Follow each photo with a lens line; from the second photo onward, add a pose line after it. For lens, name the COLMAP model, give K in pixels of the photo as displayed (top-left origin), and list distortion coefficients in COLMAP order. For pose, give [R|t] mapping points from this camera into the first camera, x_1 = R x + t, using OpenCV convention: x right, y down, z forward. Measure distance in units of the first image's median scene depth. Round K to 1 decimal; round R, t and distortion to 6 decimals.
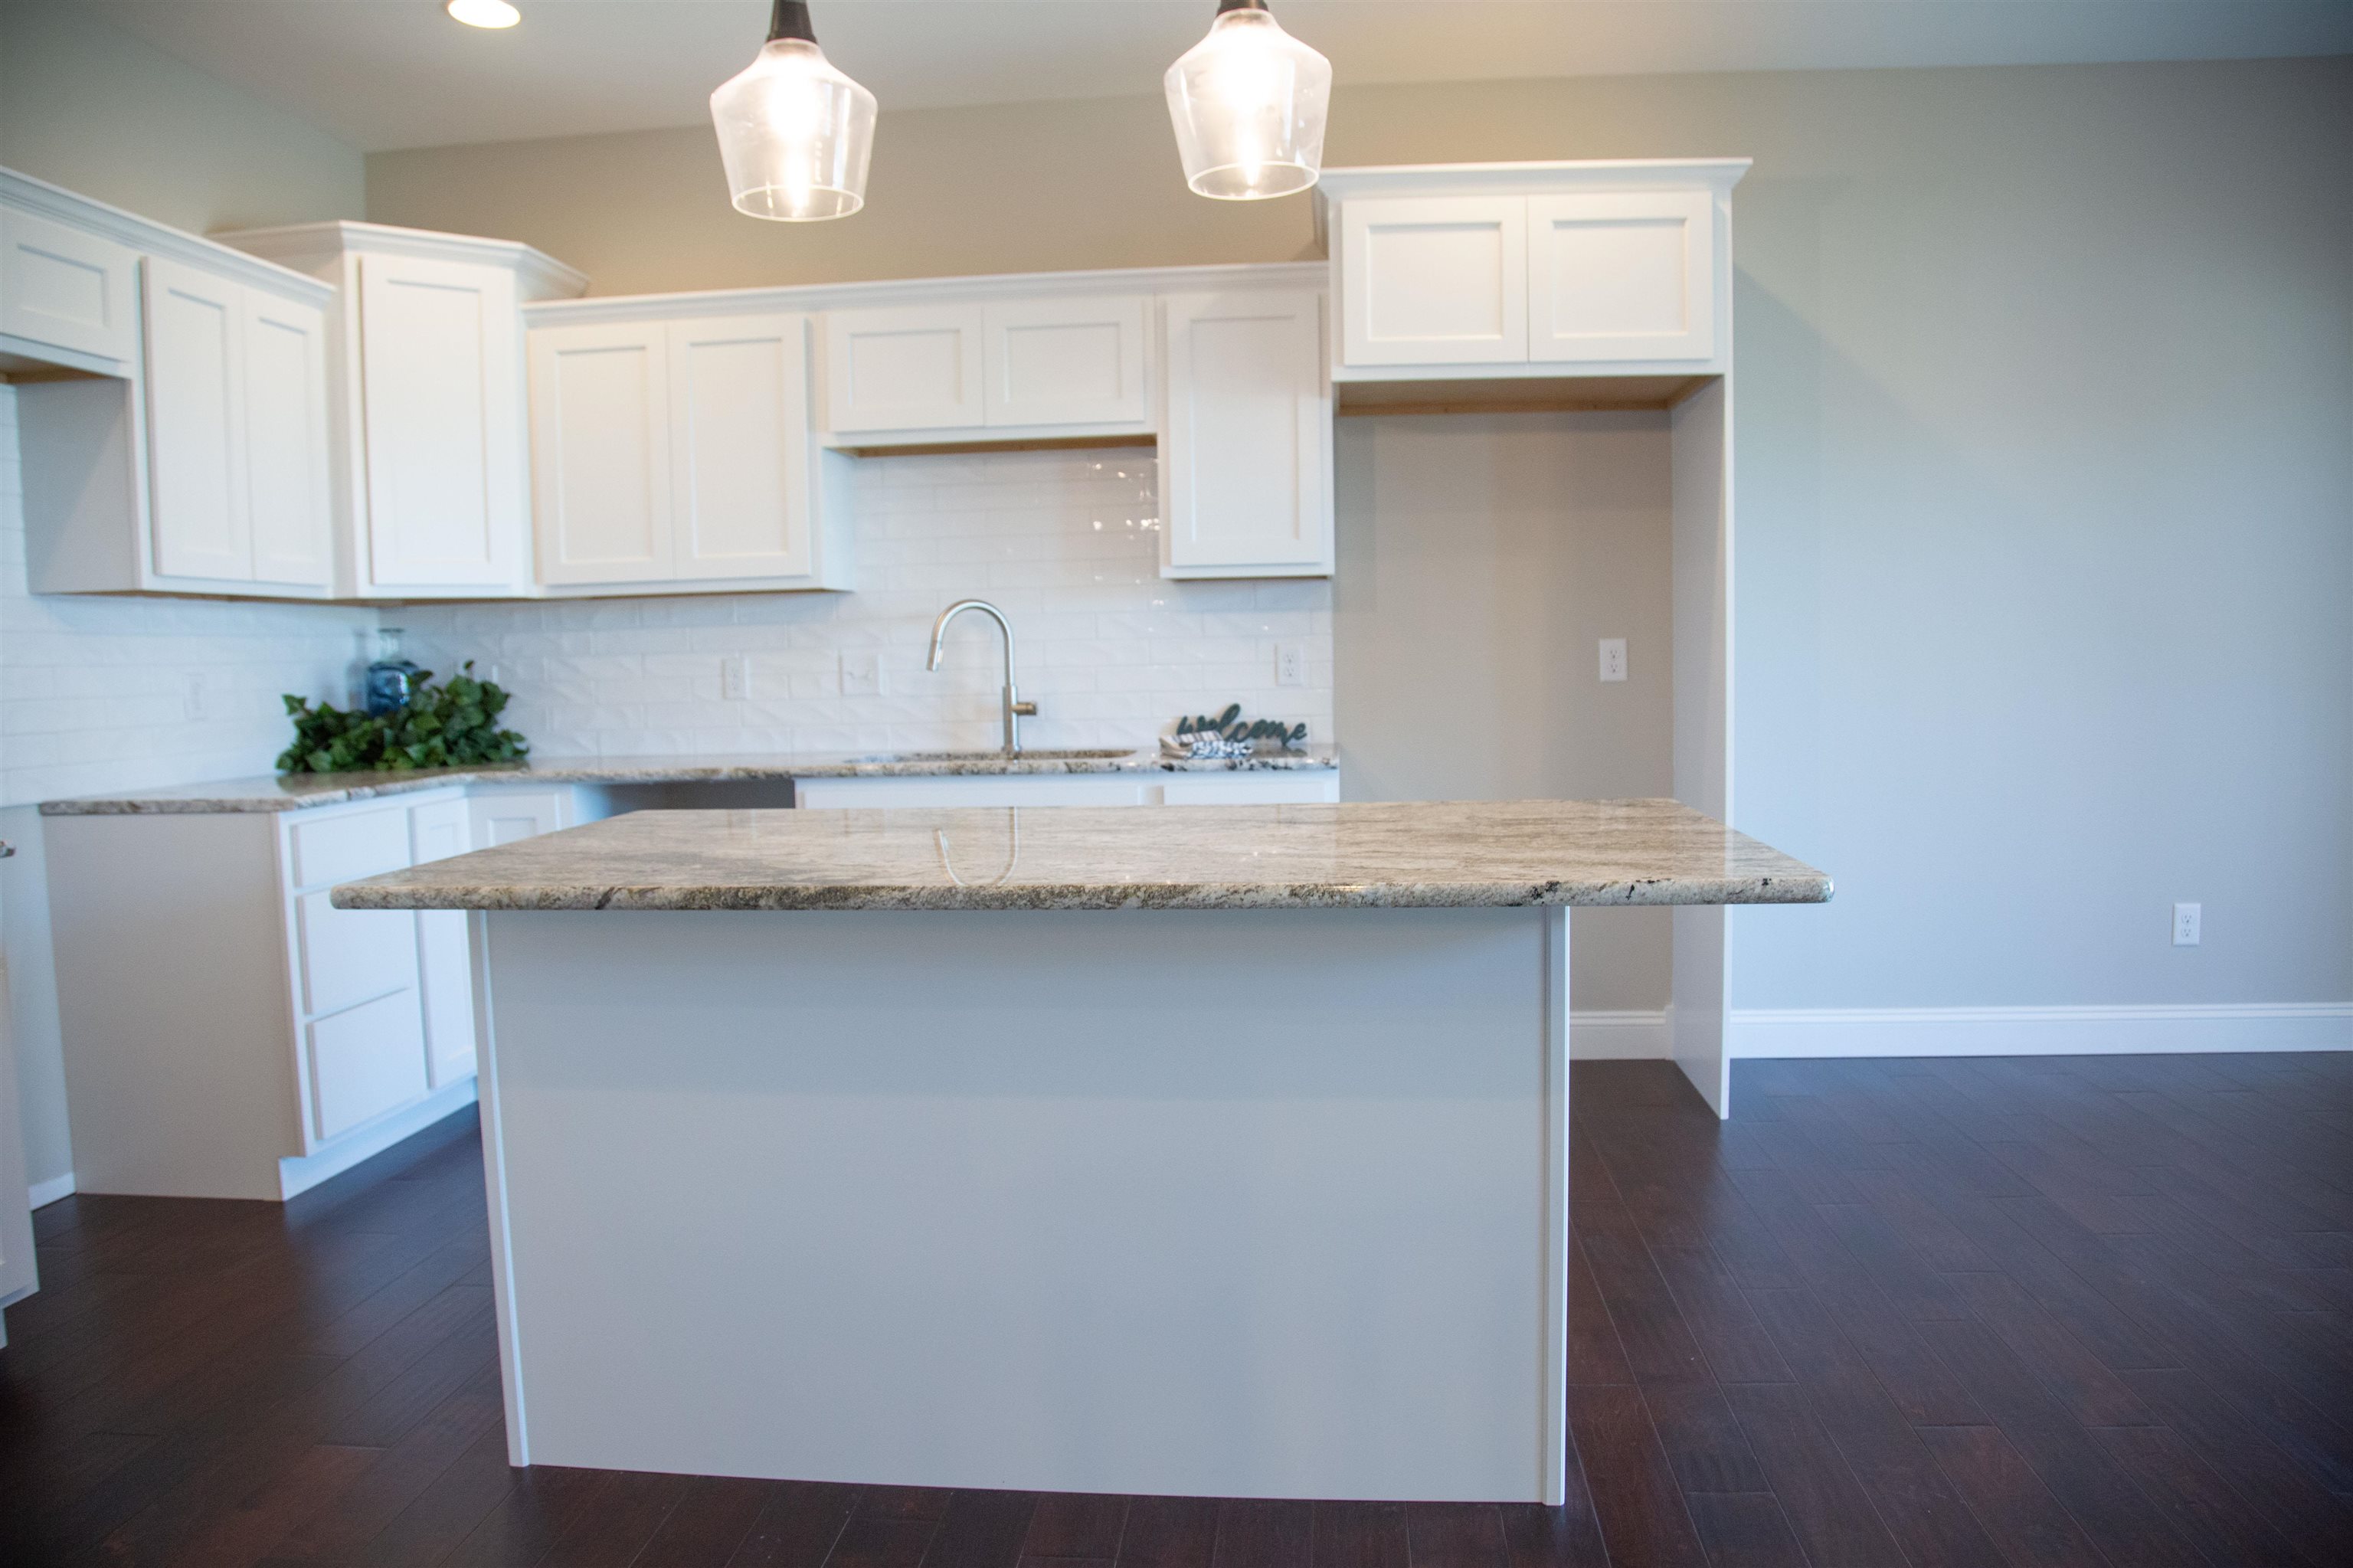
lens RADIAL K [[1624.3, 0, 1187.8], [0, 1624.3, 791.5], [0, 0, 1]] dist [-0.130119, 0.068841]
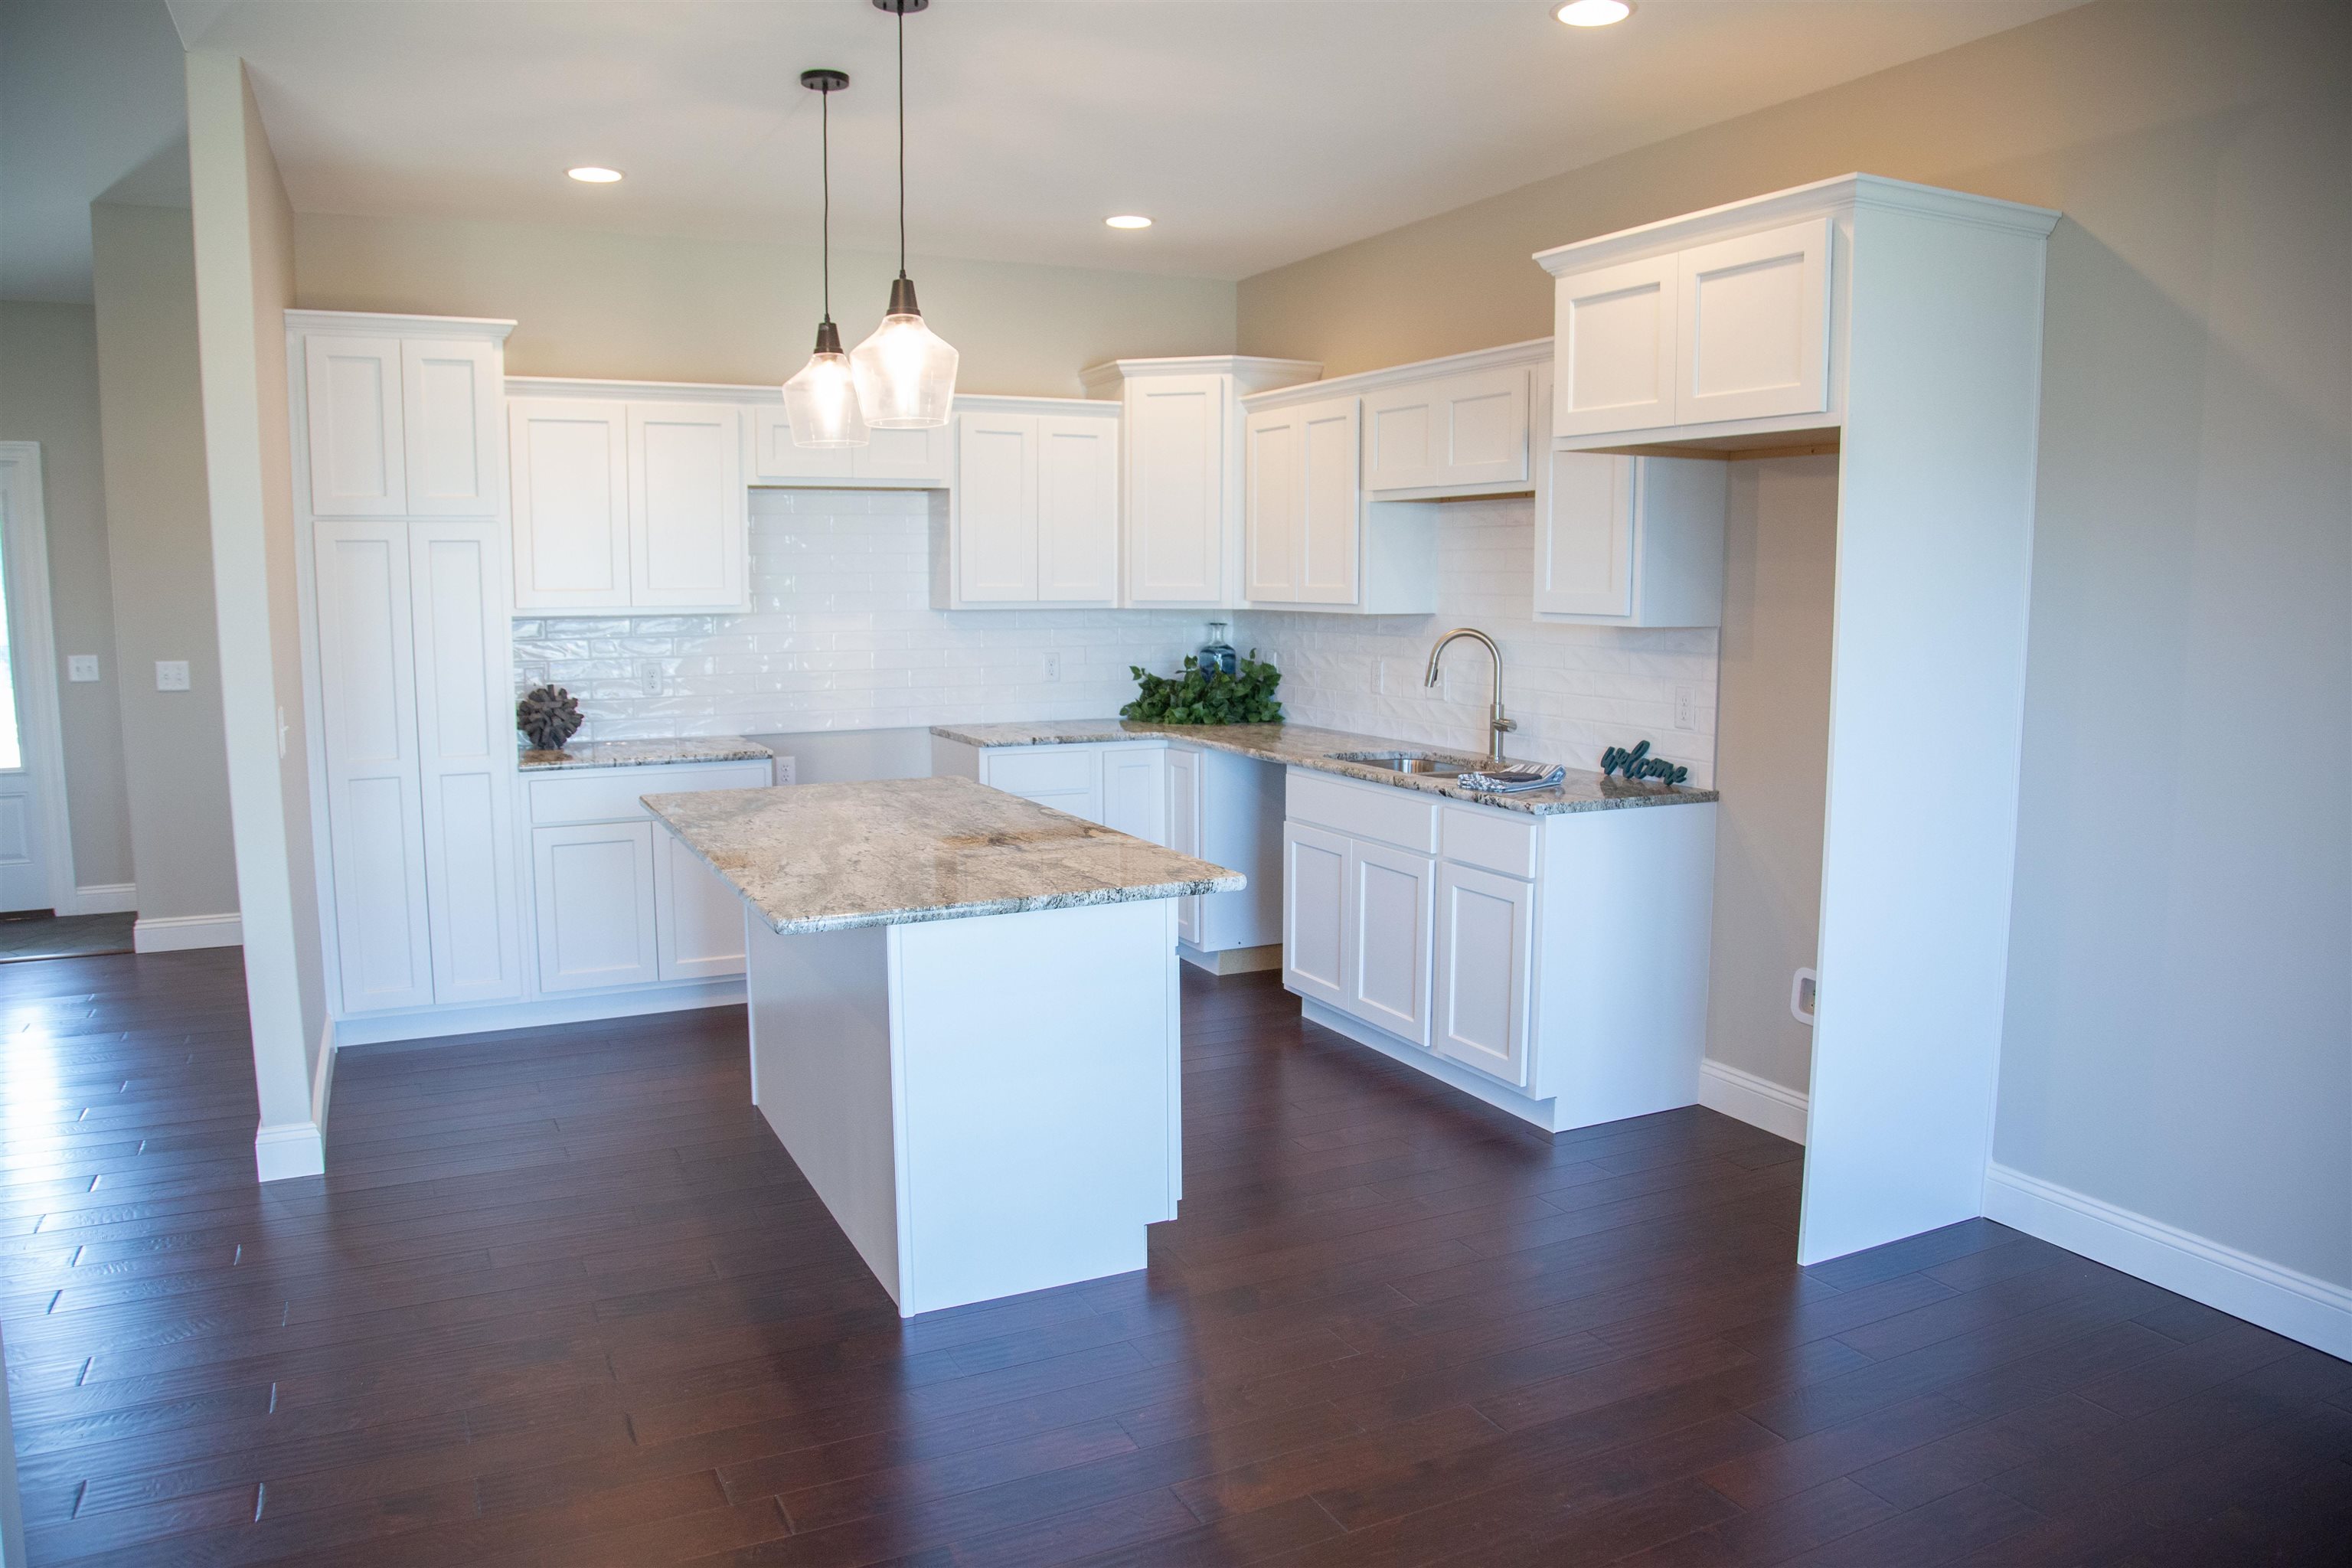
lens RADIAL K [[1623.6, 0, 1192.4], [0, 1623.6, 801.2], [0, 0, 1]] dist [-0.130119, 0.068841]
pose [[0.526382, 0.137583, -0.839043, 0.781669], [-0.085150, 0.990390, 0.108981, -0.107814], [0.845974, 0.014079, 0.533039, 0.213152]]
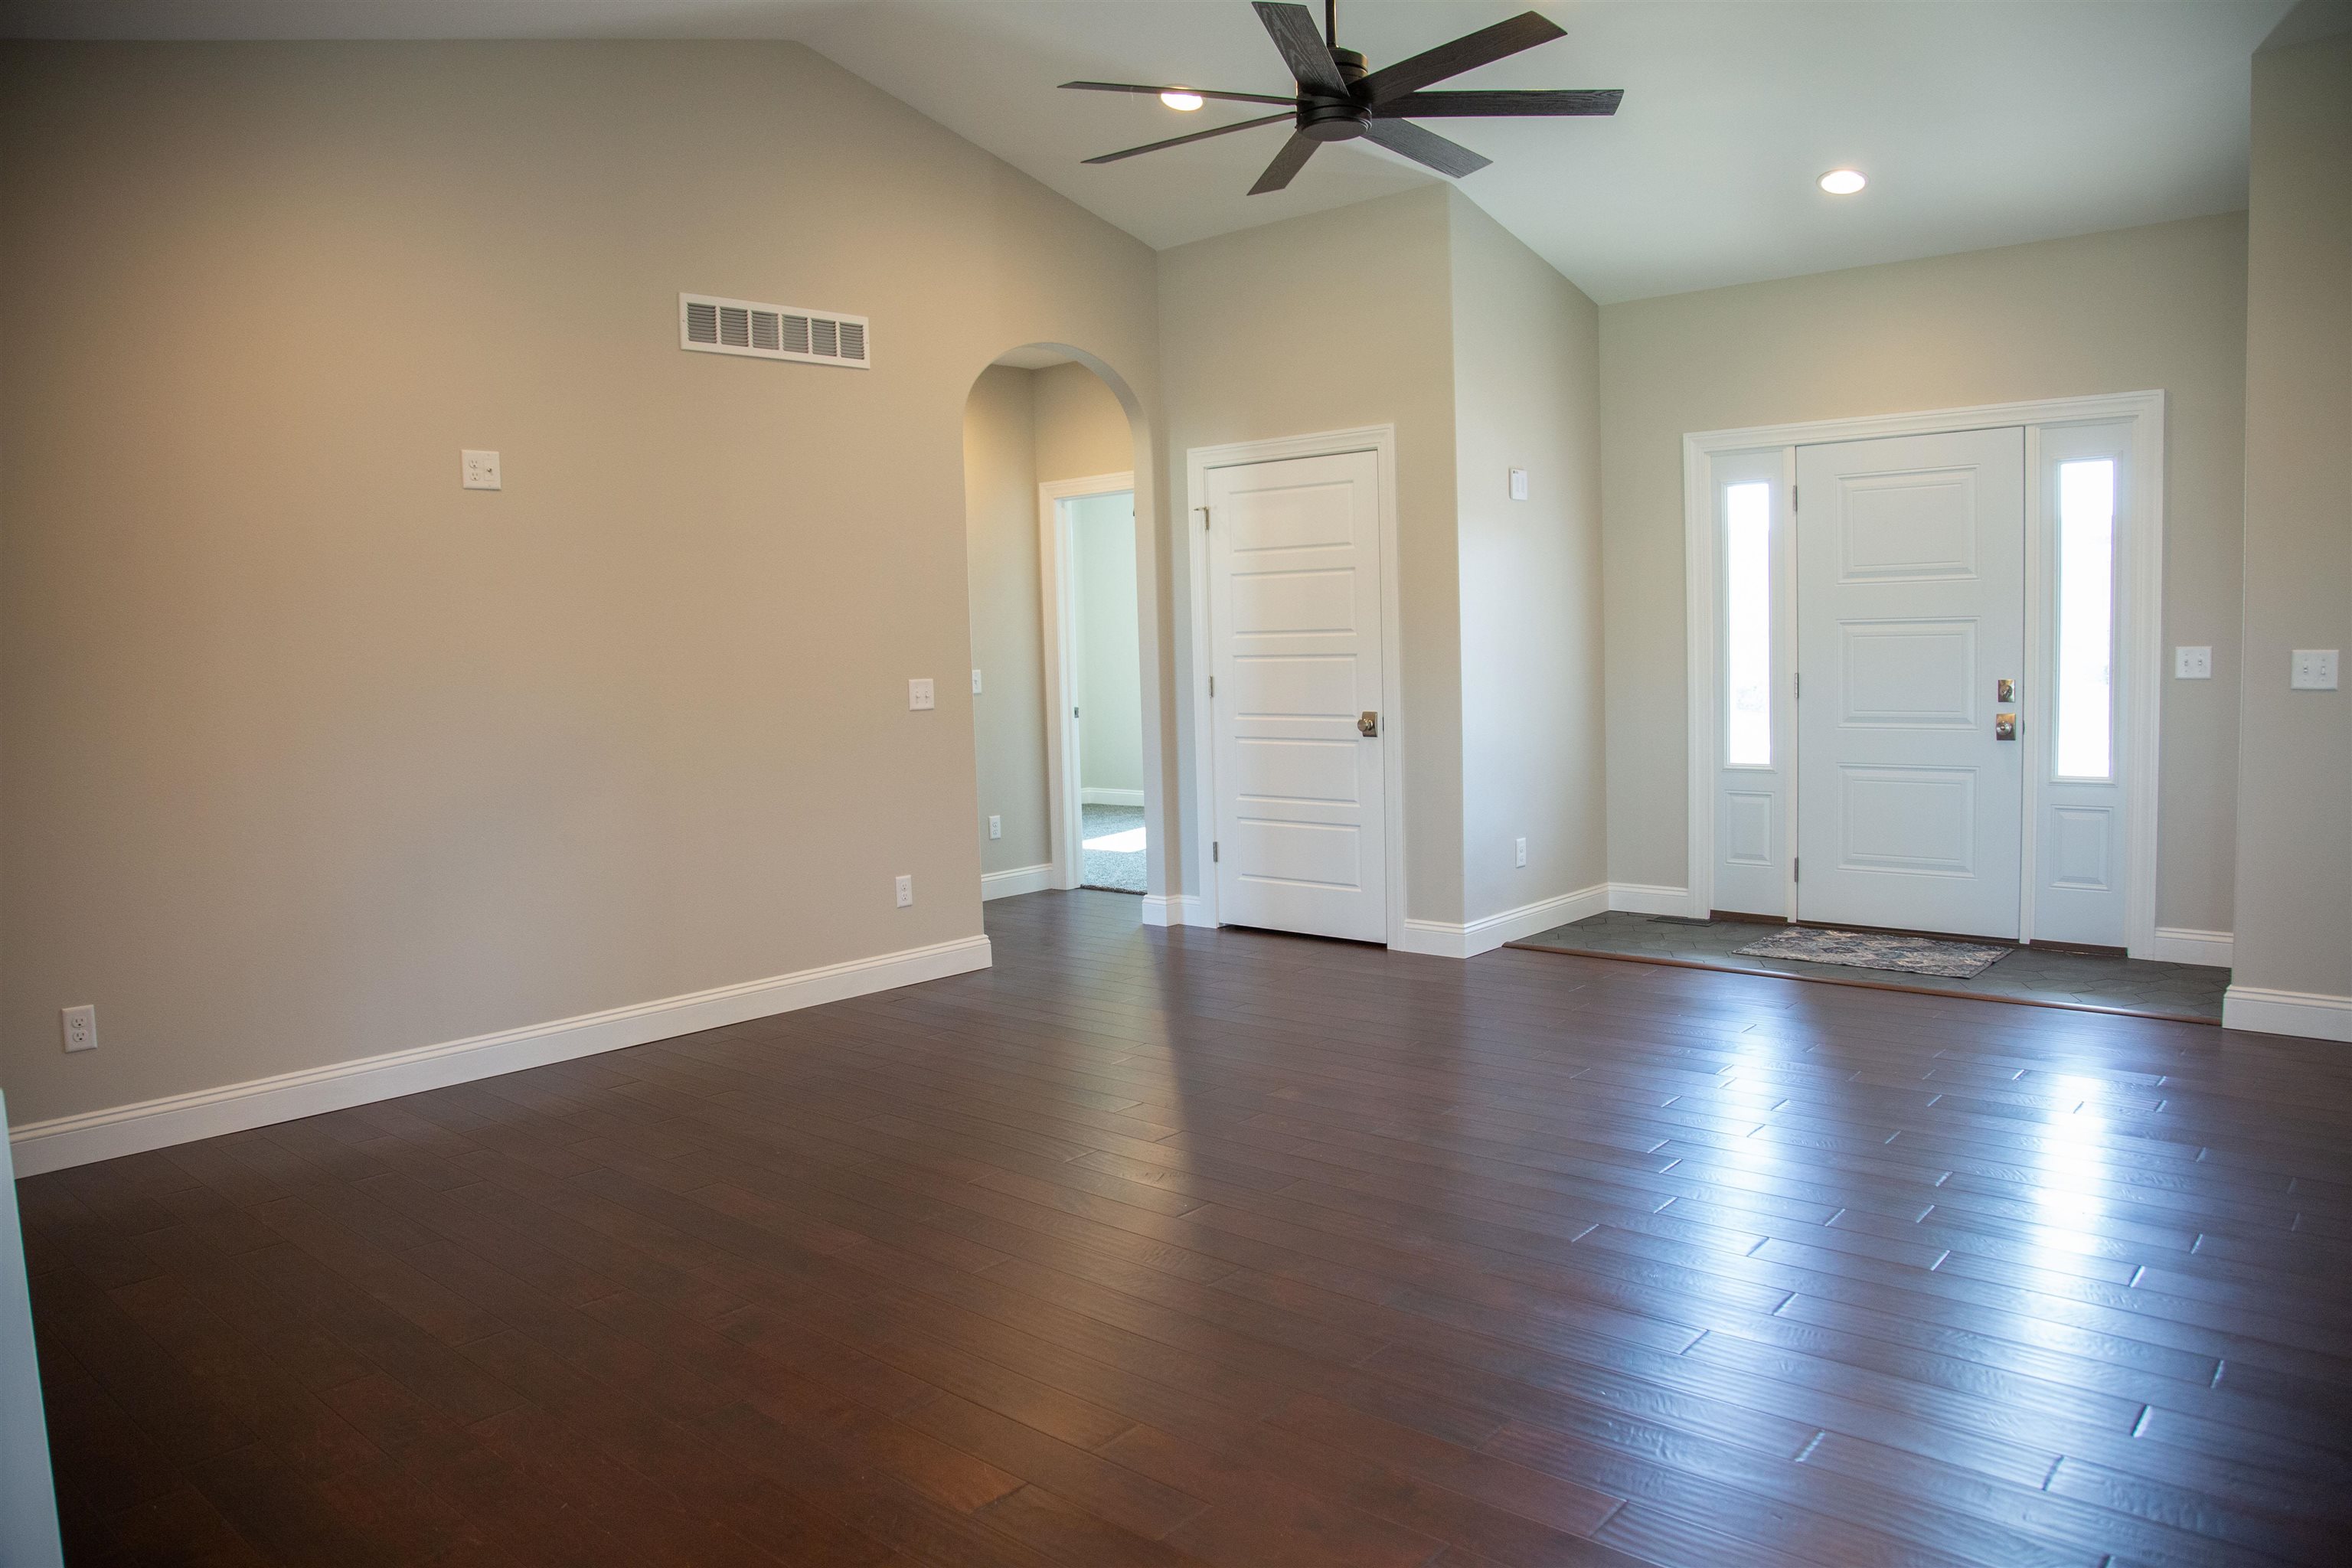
lens RADIAL K [[1623.6, 0, 1134.5], [0, 1623.6, 750.4], [0, 0, 1]] dist [-0.130119, 0.068841]
pose [[-0.608217, 0.093715, -0.788219, 0.373948], [-0.027707, 0.989894, 0.139073, -0.051452], [0.793287, 0.106426, -0.599474, 0.171744]]
